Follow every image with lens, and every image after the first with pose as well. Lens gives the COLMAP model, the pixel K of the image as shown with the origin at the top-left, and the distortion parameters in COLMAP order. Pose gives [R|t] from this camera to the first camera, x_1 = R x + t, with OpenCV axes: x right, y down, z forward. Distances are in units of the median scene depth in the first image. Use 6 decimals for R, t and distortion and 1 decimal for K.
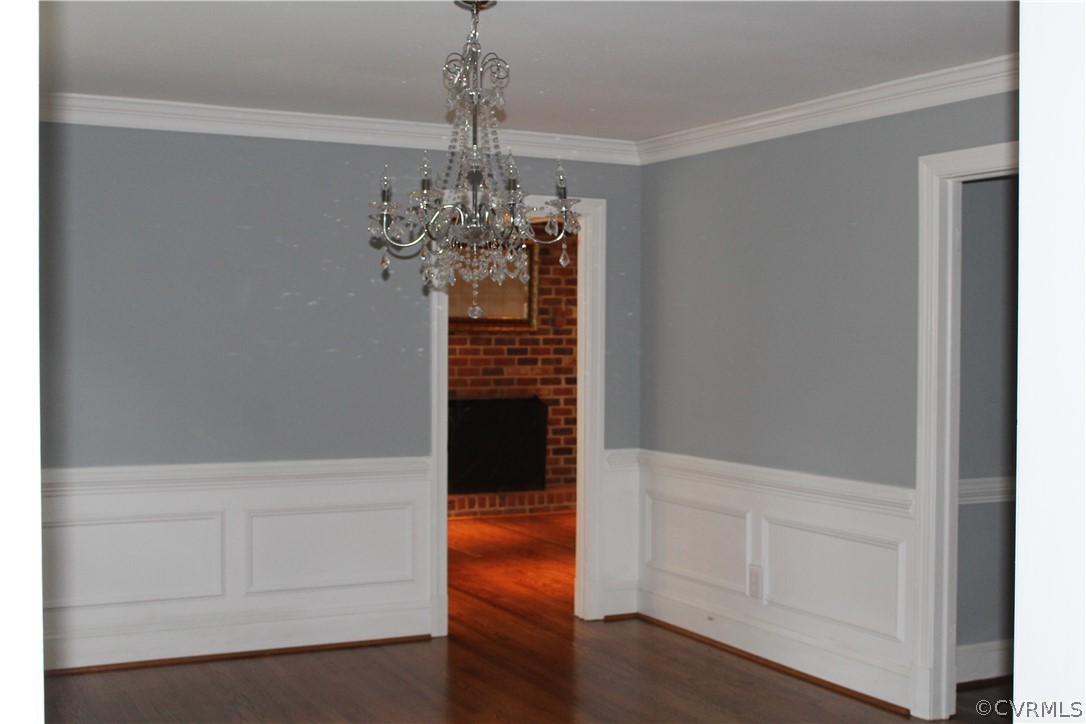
lens RADIAL K [[1326.4, 0, 544.5], [0, 1326.4, 363.0], [0, 0, 1]] dist [-0.062589, 0.000000]
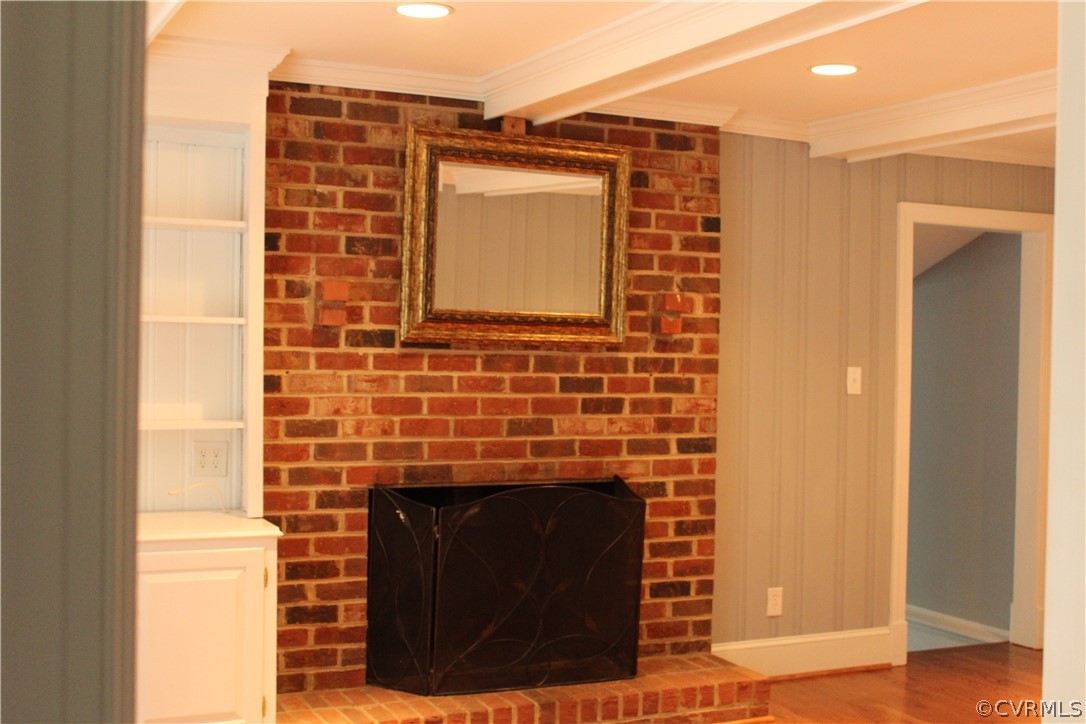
lens RADIAL K [[1326.4, 0, 540.6], [0, 1326.4, 367.0], [0, 0, 1]] dist [-0.062589, 0.000000]
pose [[0.999453, 0.012119, -0.030786, -0.020460], [-0.012461, 0.999863, -0.010939, -0.009635], [0.030649, 0.011317, 0.999466, 0.516695]]
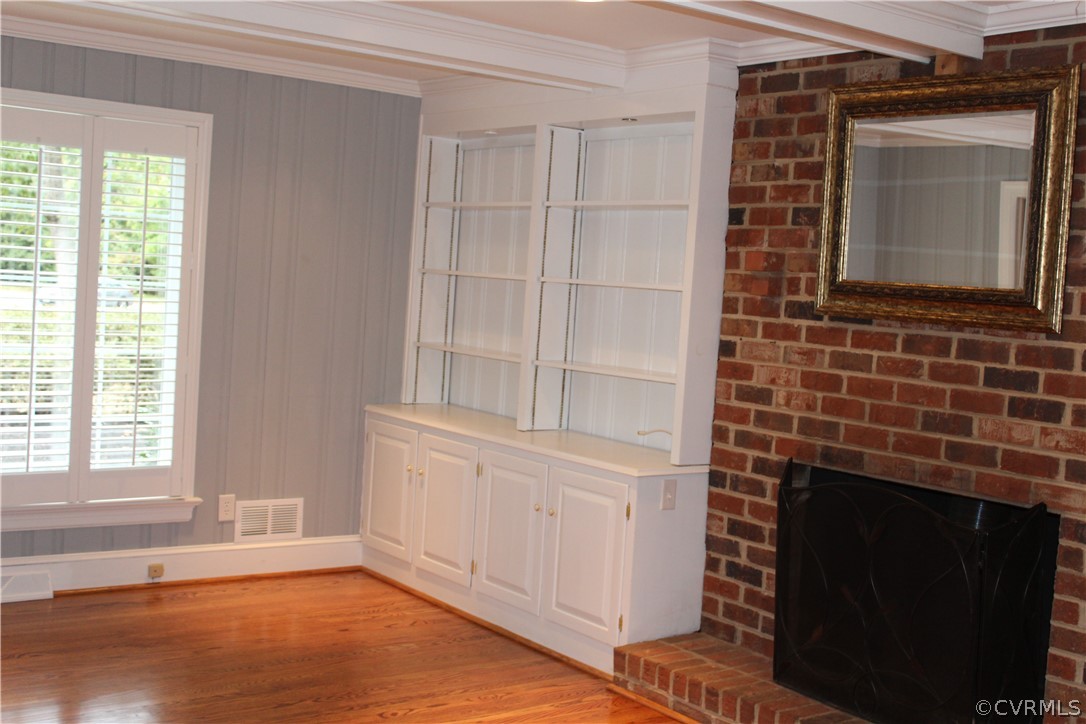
lens RADIAL K [[1326.4, 0, 540.0], [0, 1326.4, 370.4], [0, 0, 1]] dist [-0.062589, 0.000000]
pose [[0.164871, 0.068962, -0.983901, 0.322904], [-0.088065, 0.994598, 0.054955, -0.019865], [0.982376, 0.077587, 0.170054, 0.799960]]
